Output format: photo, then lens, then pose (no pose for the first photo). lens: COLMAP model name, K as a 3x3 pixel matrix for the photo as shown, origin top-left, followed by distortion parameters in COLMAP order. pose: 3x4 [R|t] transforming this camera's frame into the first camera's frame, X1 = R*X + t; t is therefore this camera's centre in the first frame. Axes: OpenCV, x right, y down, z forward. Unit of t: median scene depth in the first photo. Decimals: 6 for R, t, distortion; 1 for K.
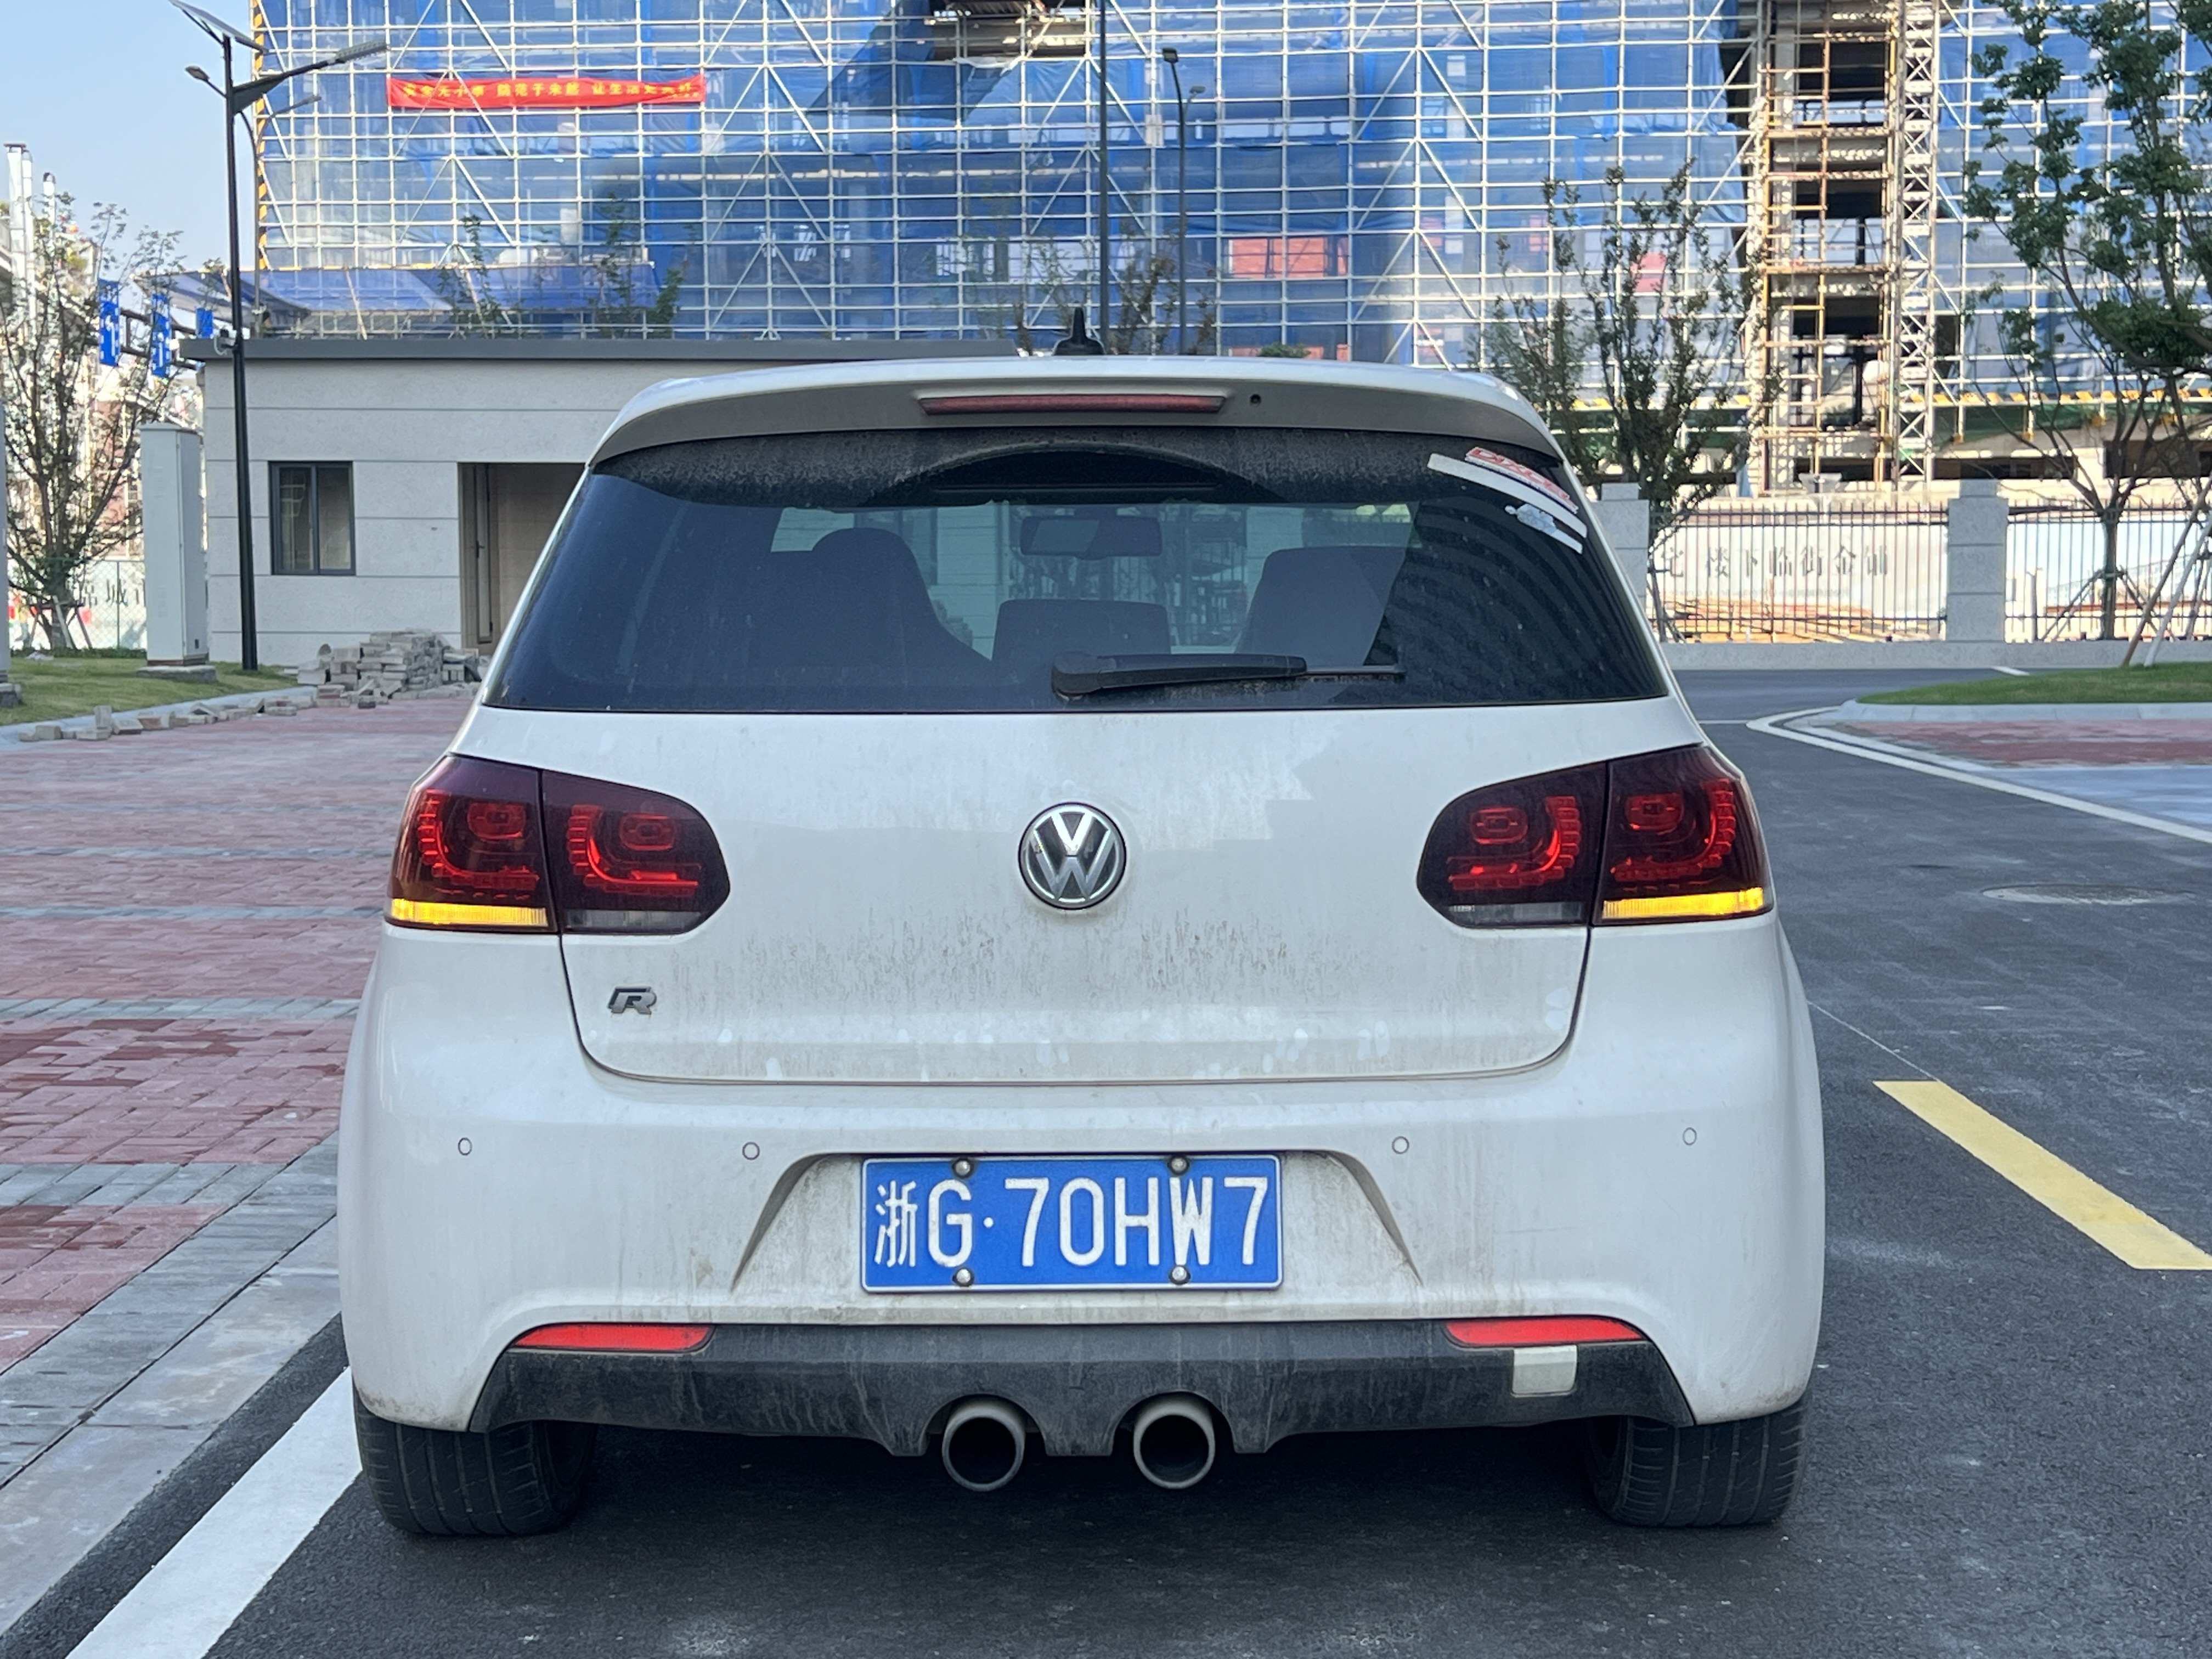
lens RADIAL K [[3301.1, 0, 1106.0], [0, 3301.1, 829.5], [0, 0, 1]] dist [0.156665, -0.463788]
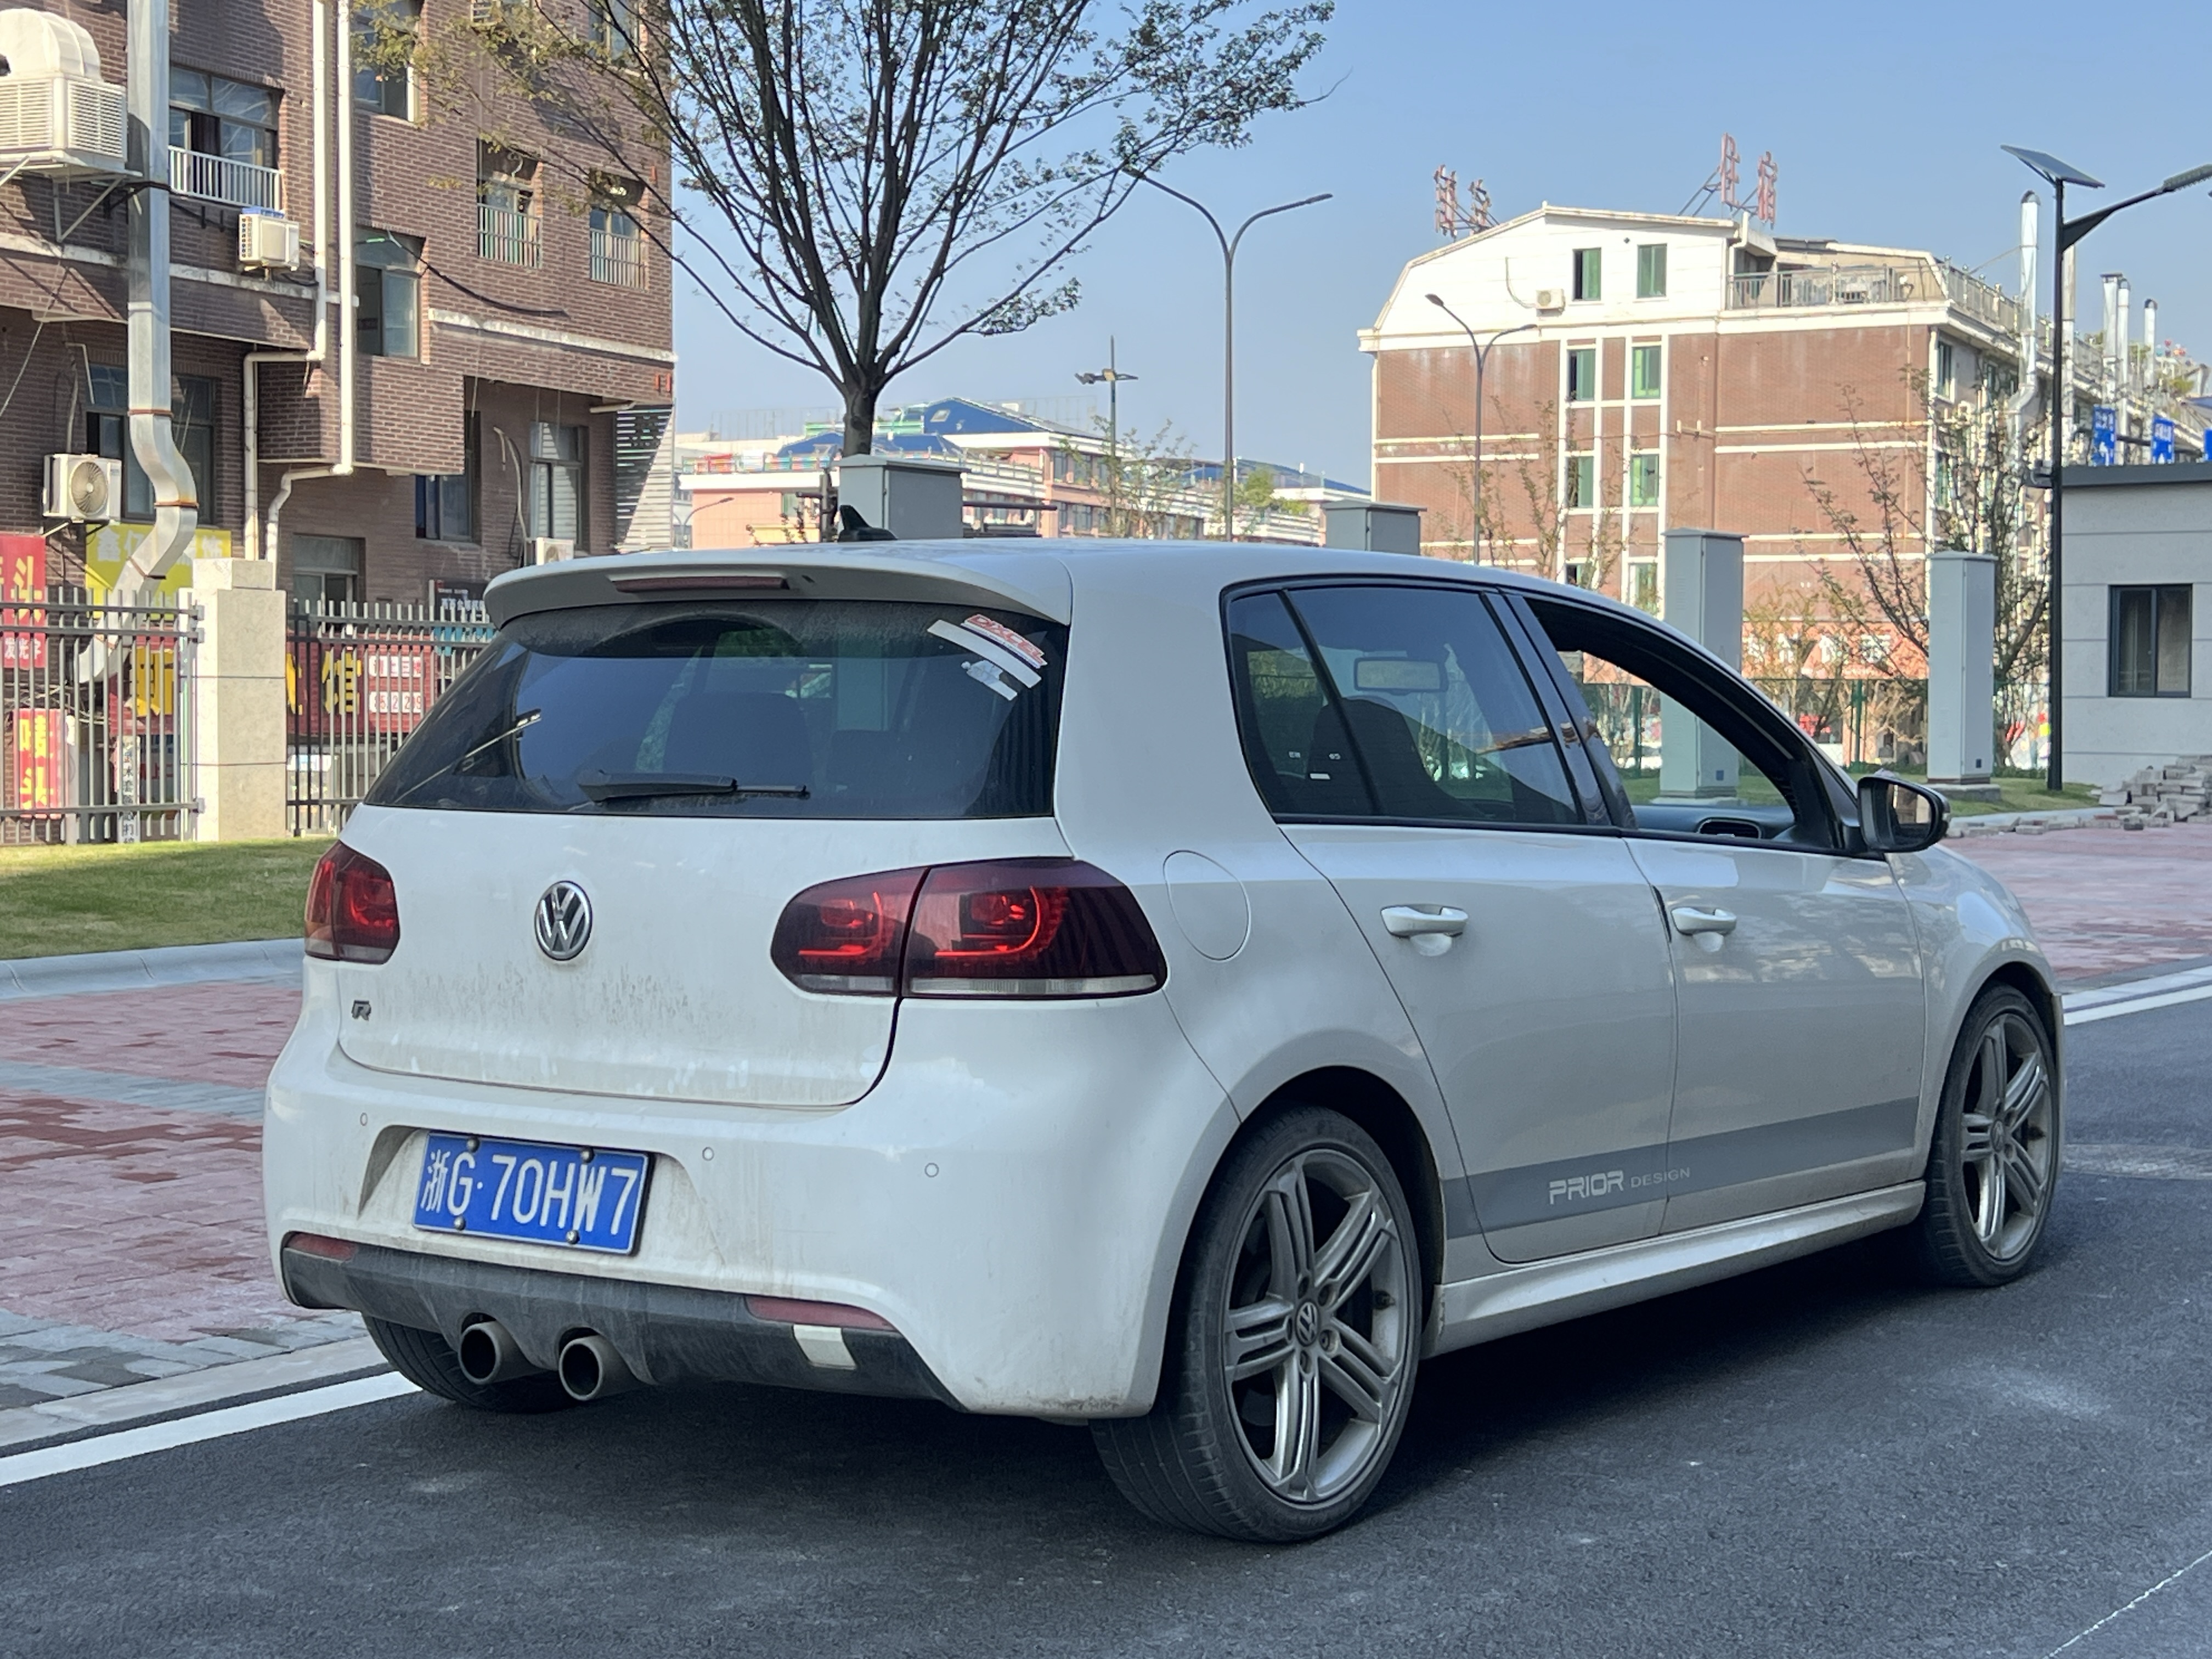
lens RADIAL K [[3287.1, 0, 1100.0], [0, 3287.1, 789.5], [0, 0, 1]] dist [0.179119, -0.572012]
pose [[0.815740, 0.023859, -0.577926, 0.096314], [-0.051236, 0.998202, -0.031110, -0.001506], [0.576145, 0.054988, 0.815496, 0.002413]]
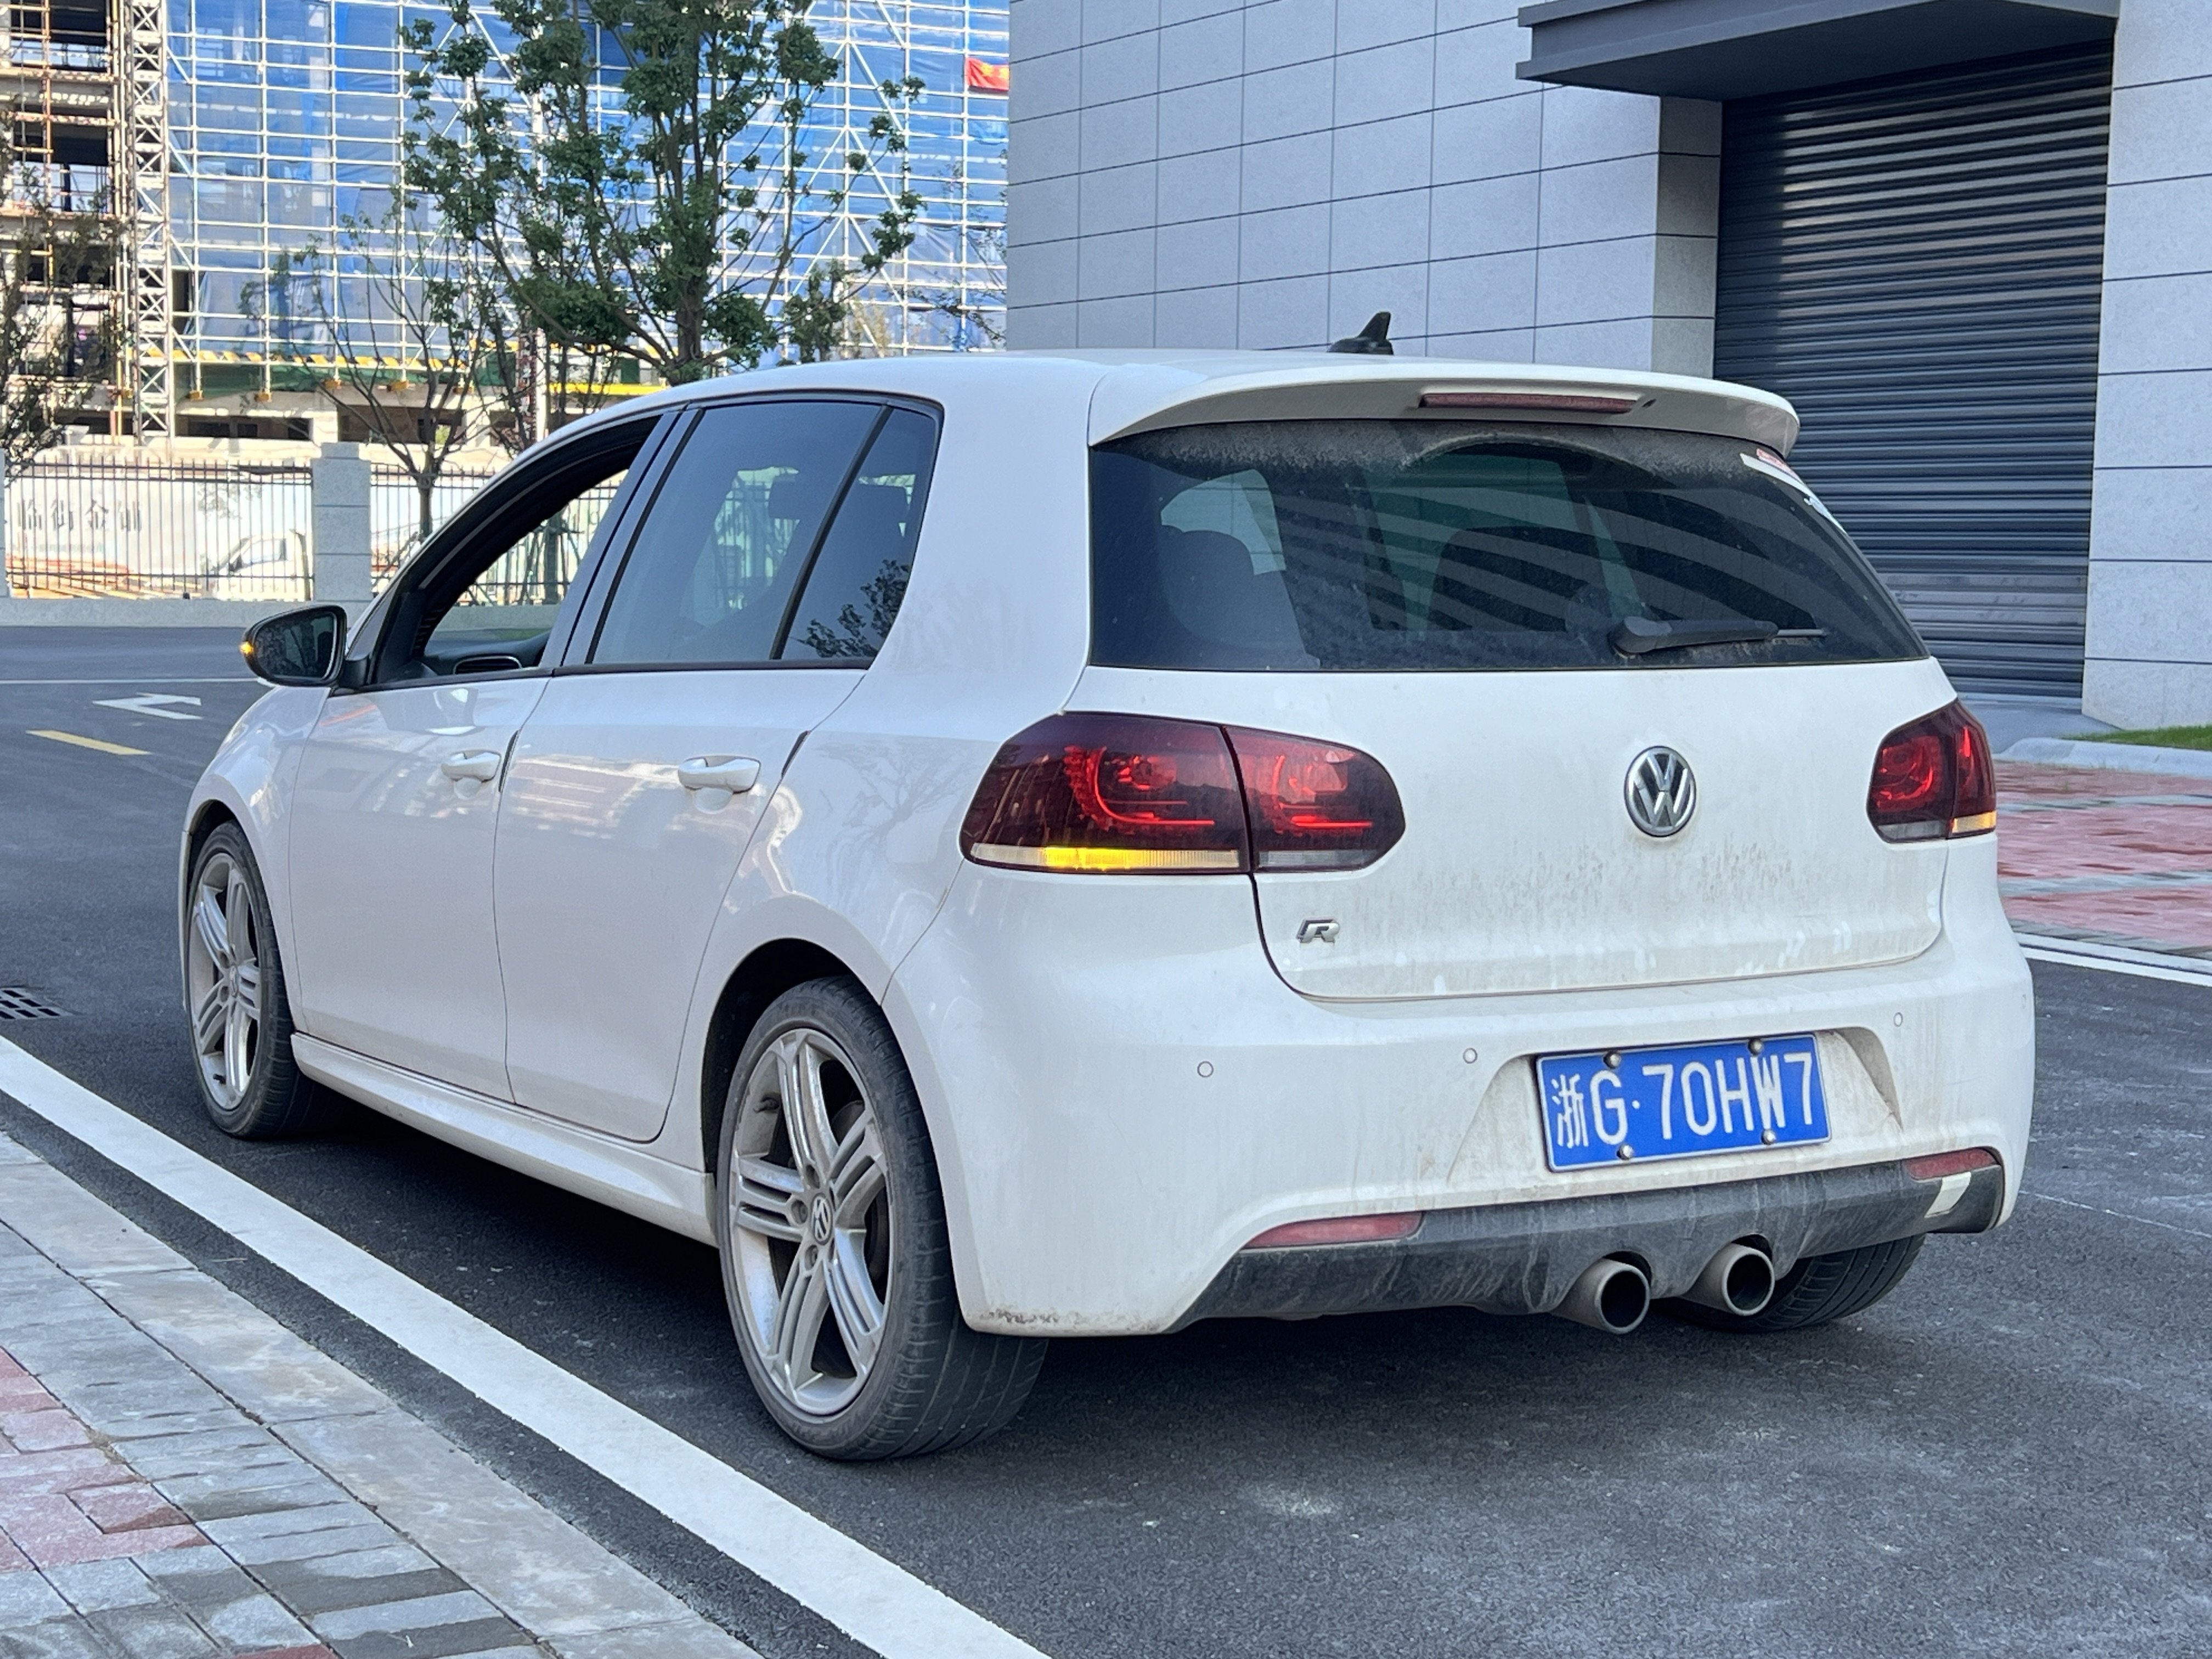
lens RADIAL K [[3301.1, 0, 1106.0], [0, 3301.1, 829.5], [0, 0, 1]] dist [0.156665, -0.463788]
pose [[0.861091, -0.027110, 0.507728, -0.079505], [0.020727, 0.999619, 0.018222, -0.000412], [-0.508028, -0.005168, 0.861325, 0.008325]]
